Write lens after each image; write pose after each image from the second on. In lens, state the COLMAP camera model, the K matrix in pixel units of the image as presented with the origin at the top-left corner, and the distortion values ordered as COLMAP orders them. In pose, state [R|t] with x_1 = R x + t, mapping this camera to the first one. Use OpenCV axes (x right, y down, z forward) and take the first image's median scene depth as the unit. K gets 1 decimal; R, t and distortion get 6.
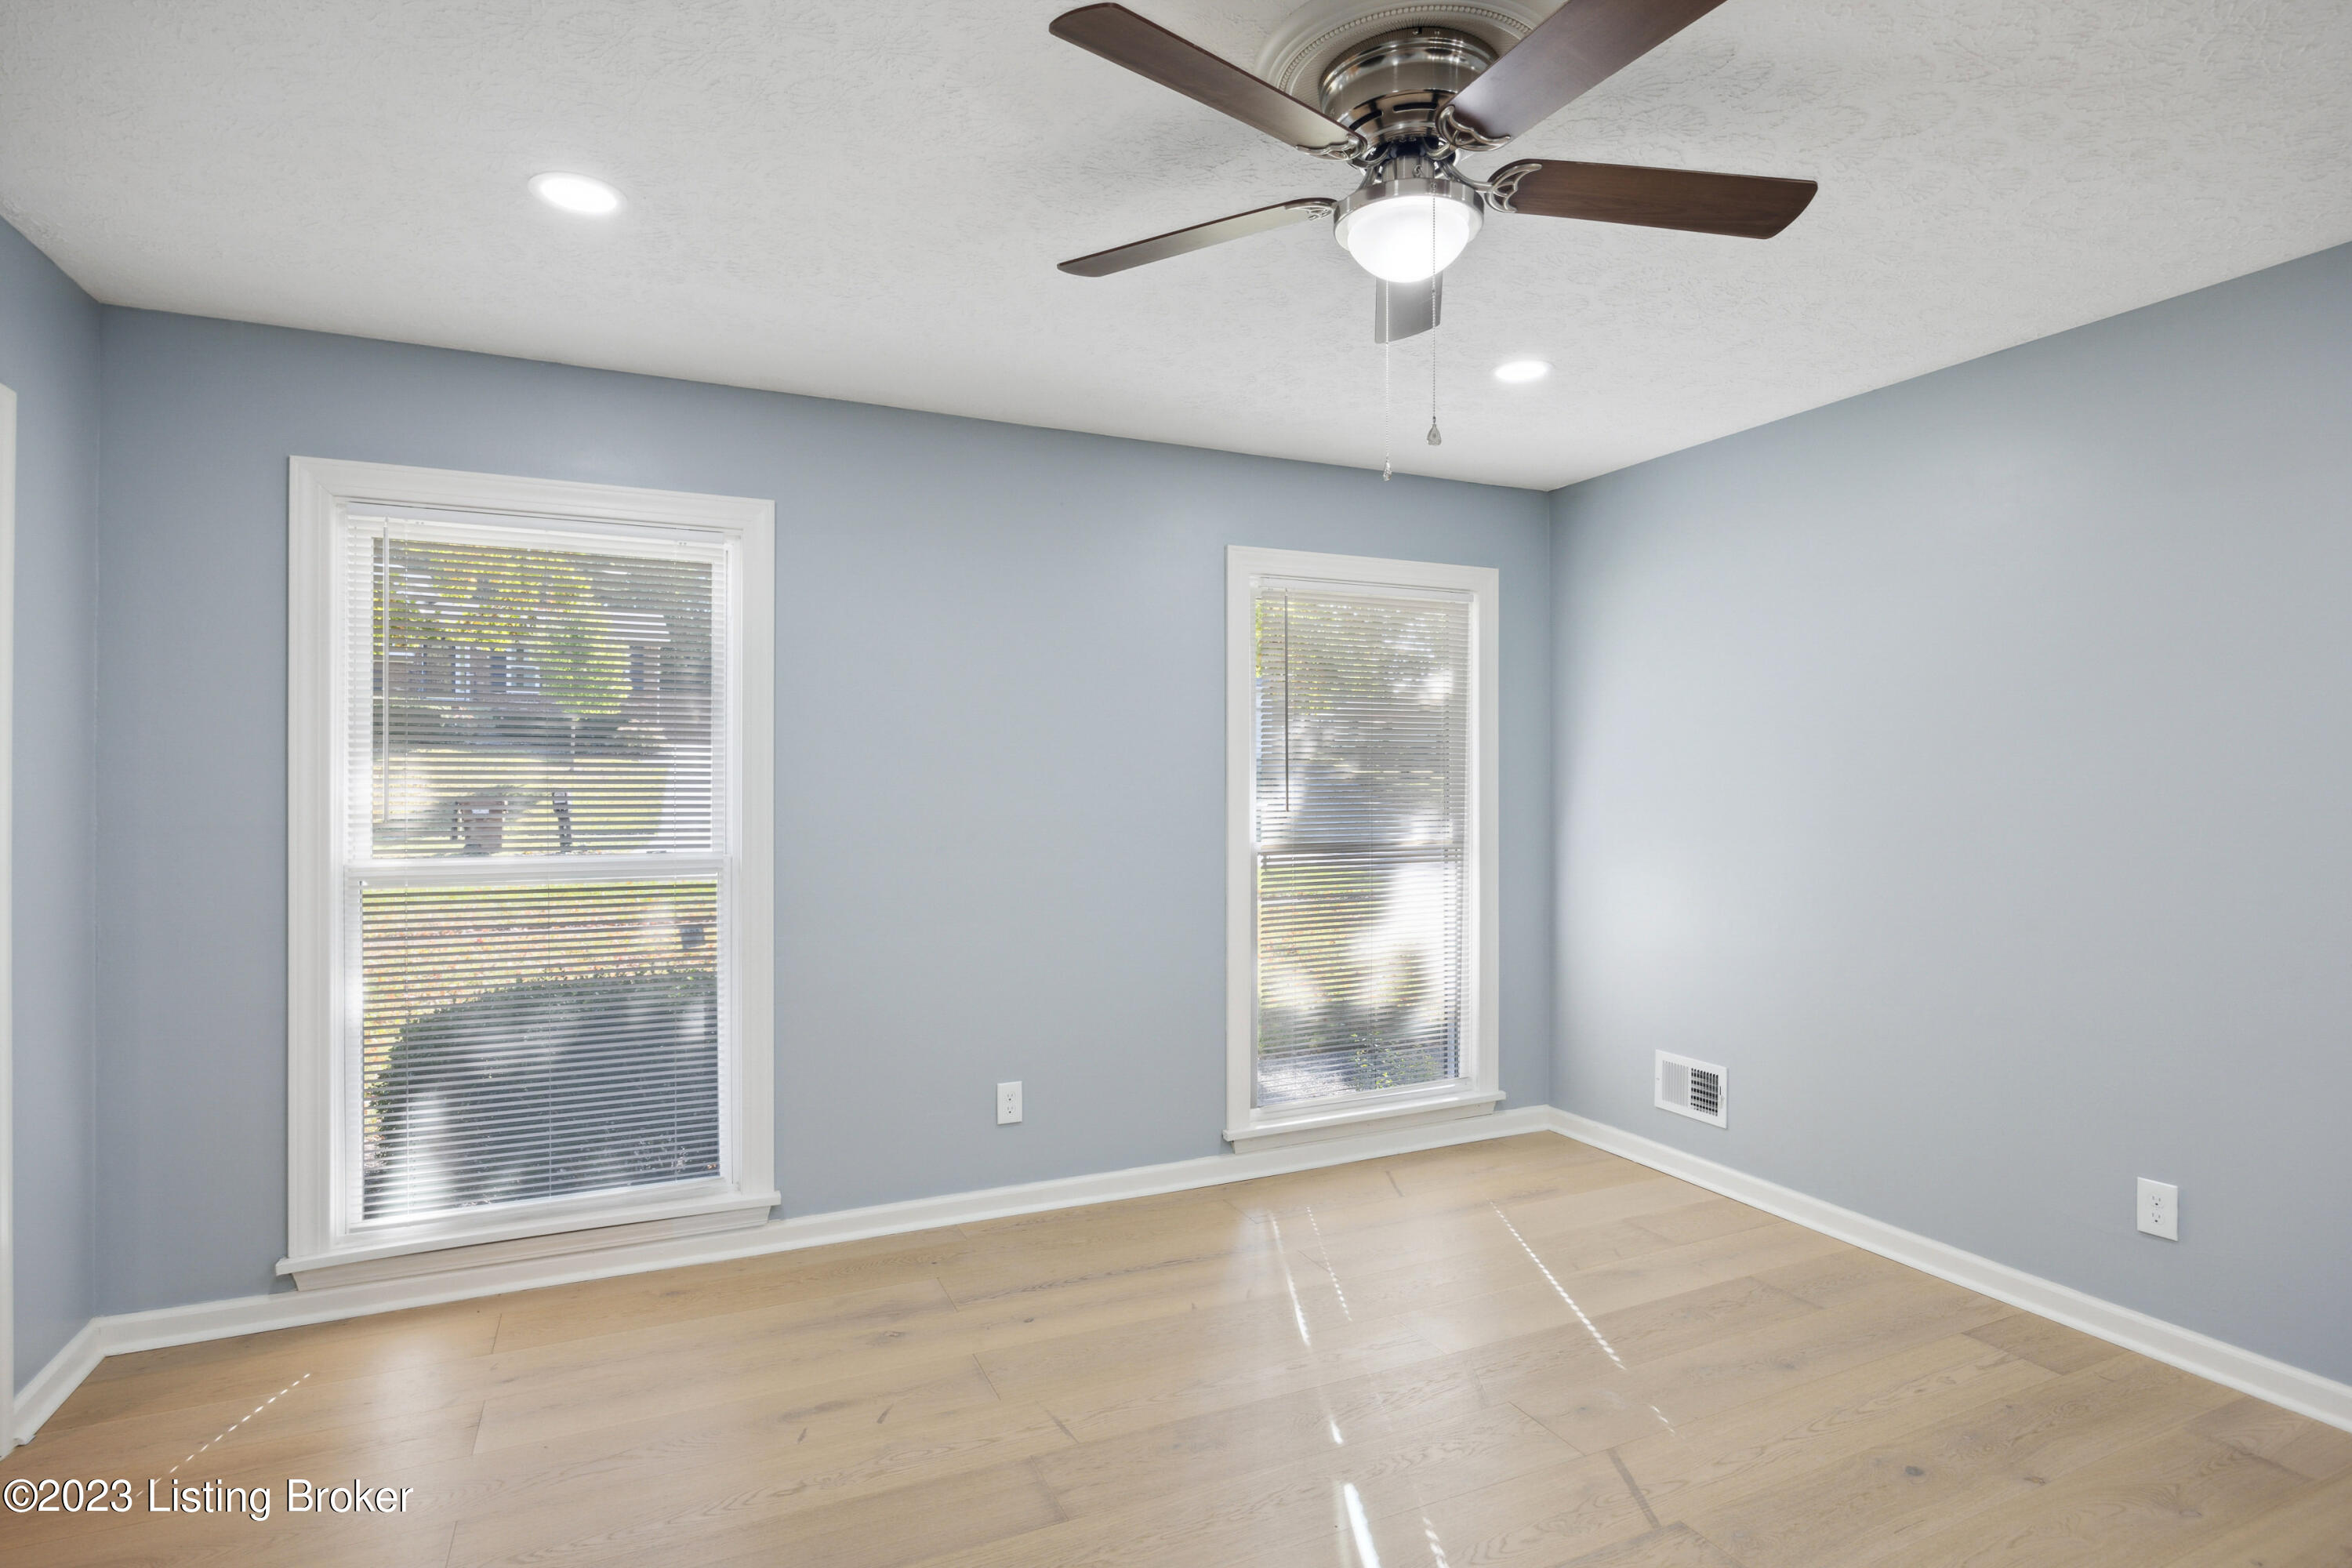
lens RADIAL K [[1189.6, 0, 1175.7], [0, 1189.6, 783.1], [0, 0, 1]] dist [0.000215, 0.000016]
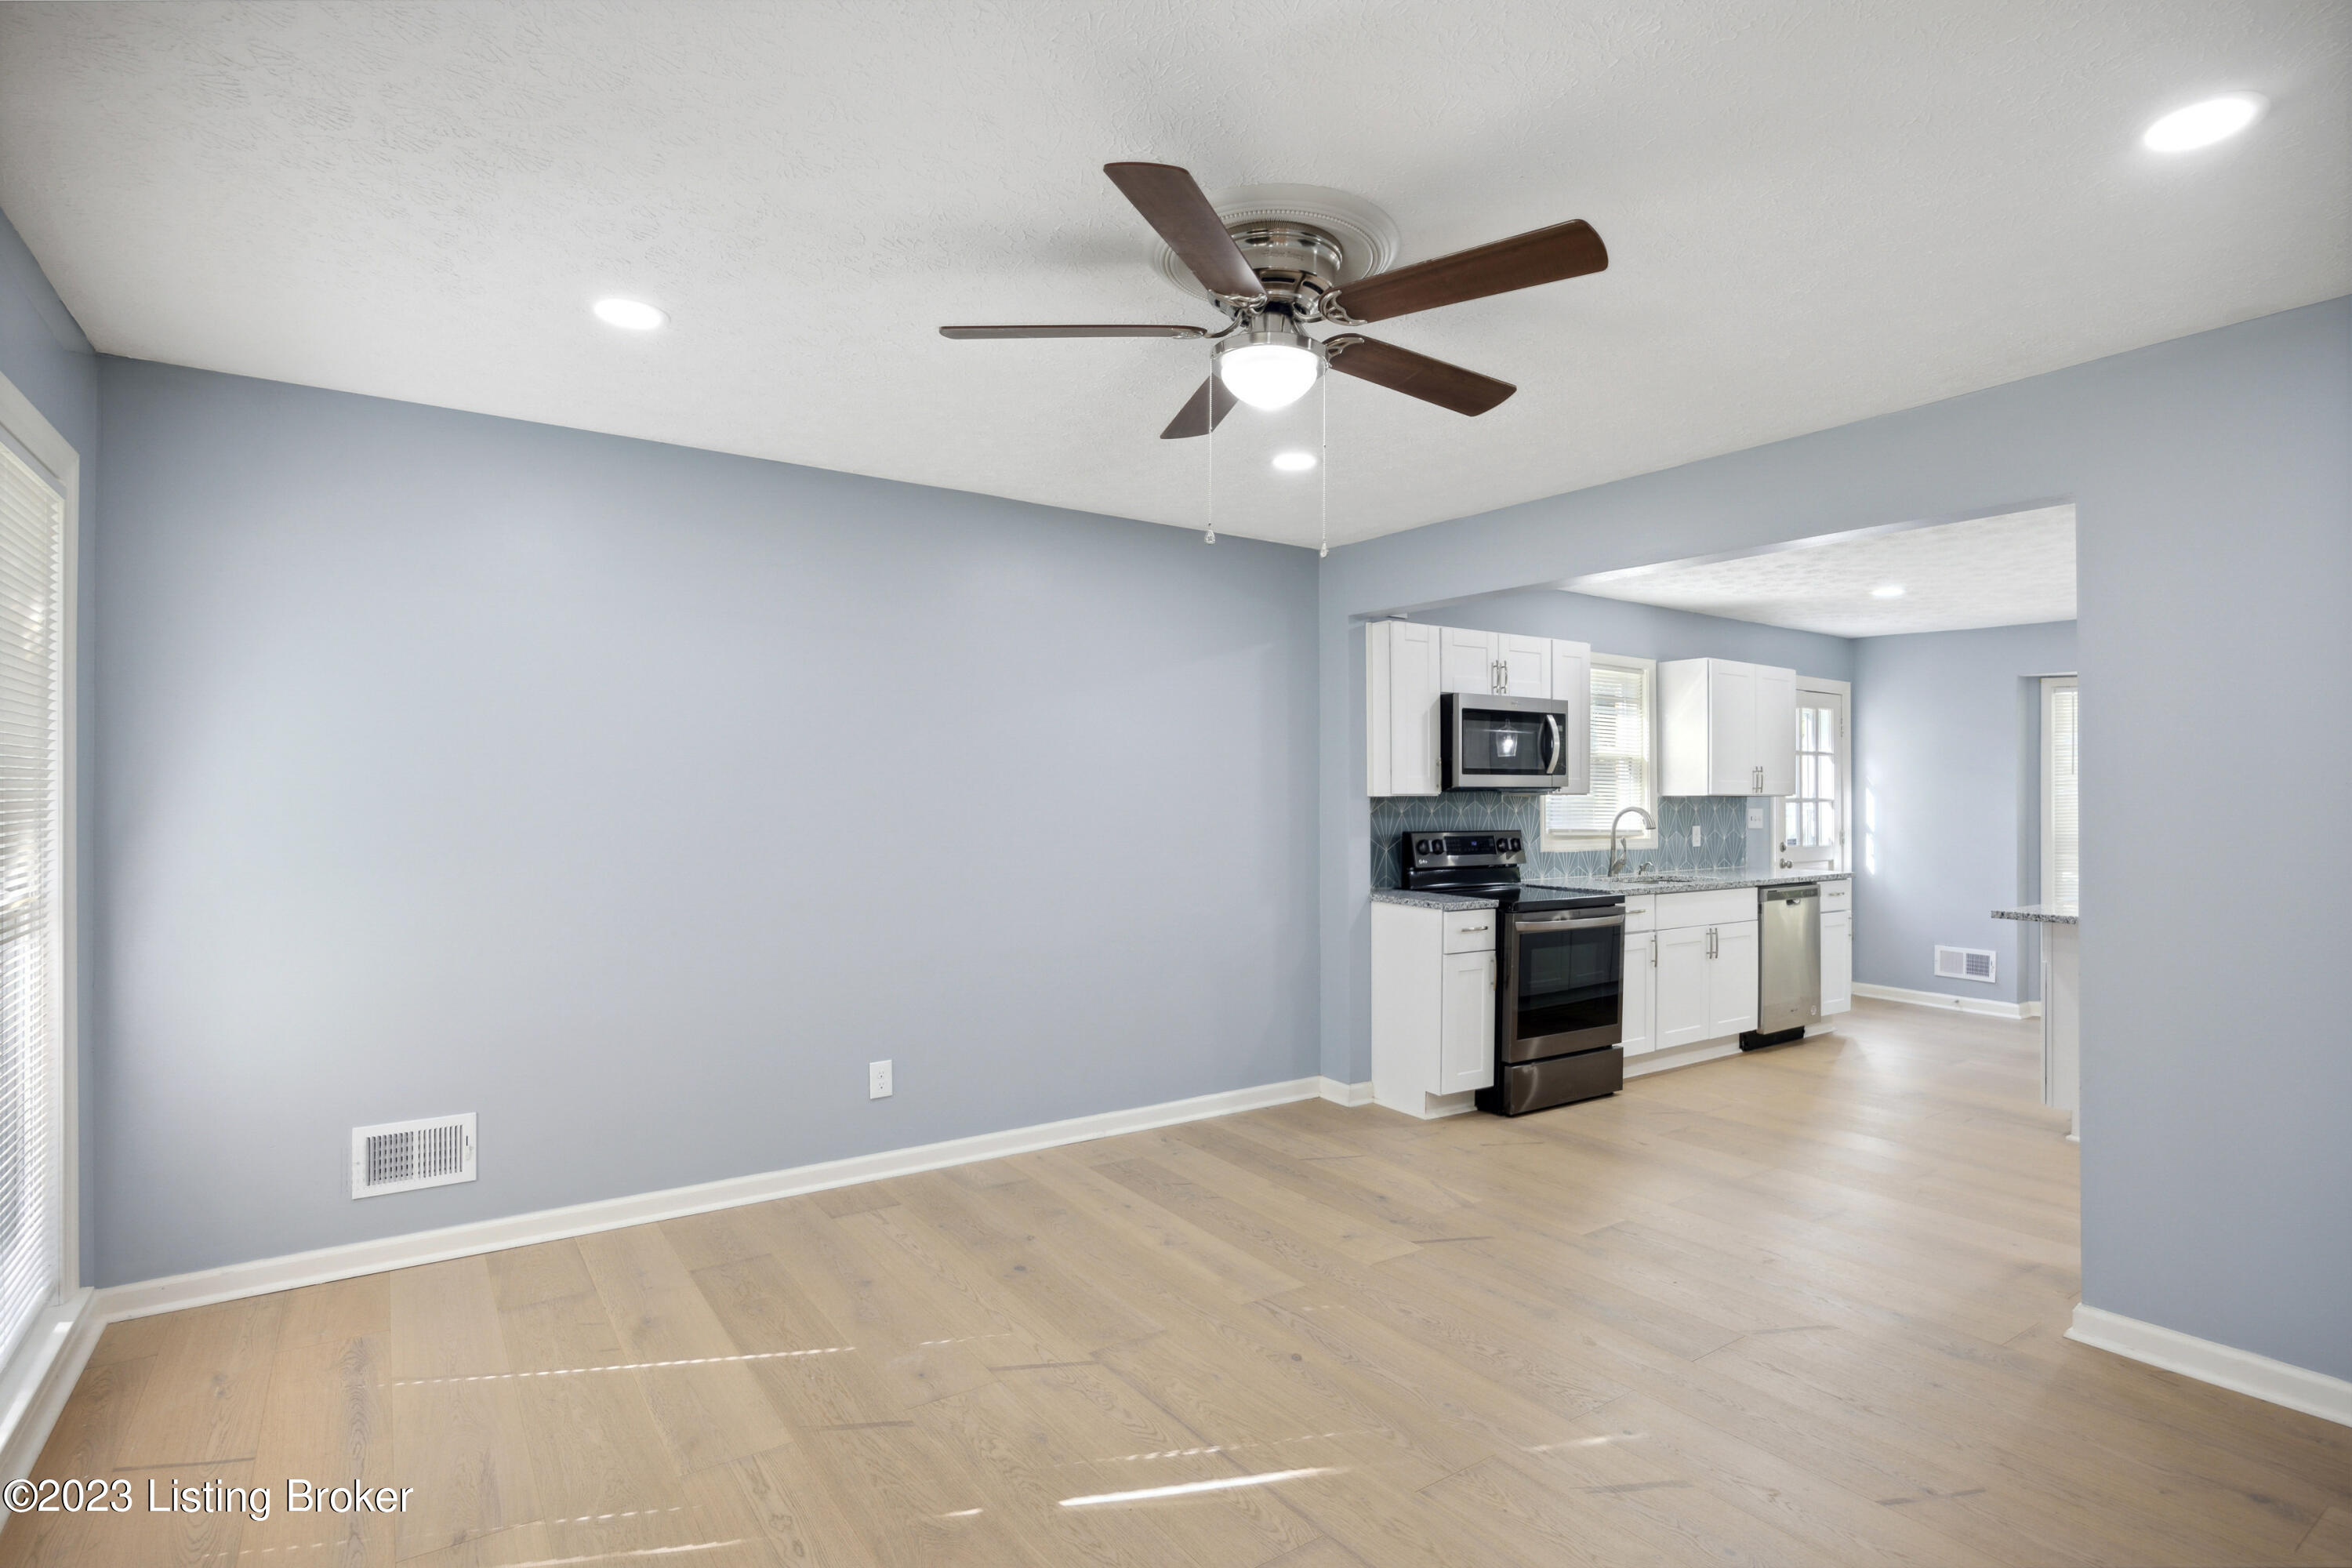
lens RADIAL K [[1189.6, 0, 1171.1], [0, 1189.6, 791.1], [0, 0, 1]] dist [0.000215, 0.000016]
pose [[-0.170592, 0.003034, 0.985337, -0.656988], [-0.004059, 0.999985, -0.003781, 0.002976], [-0.985333, -0.004644, -0.170577, 0.840417]]
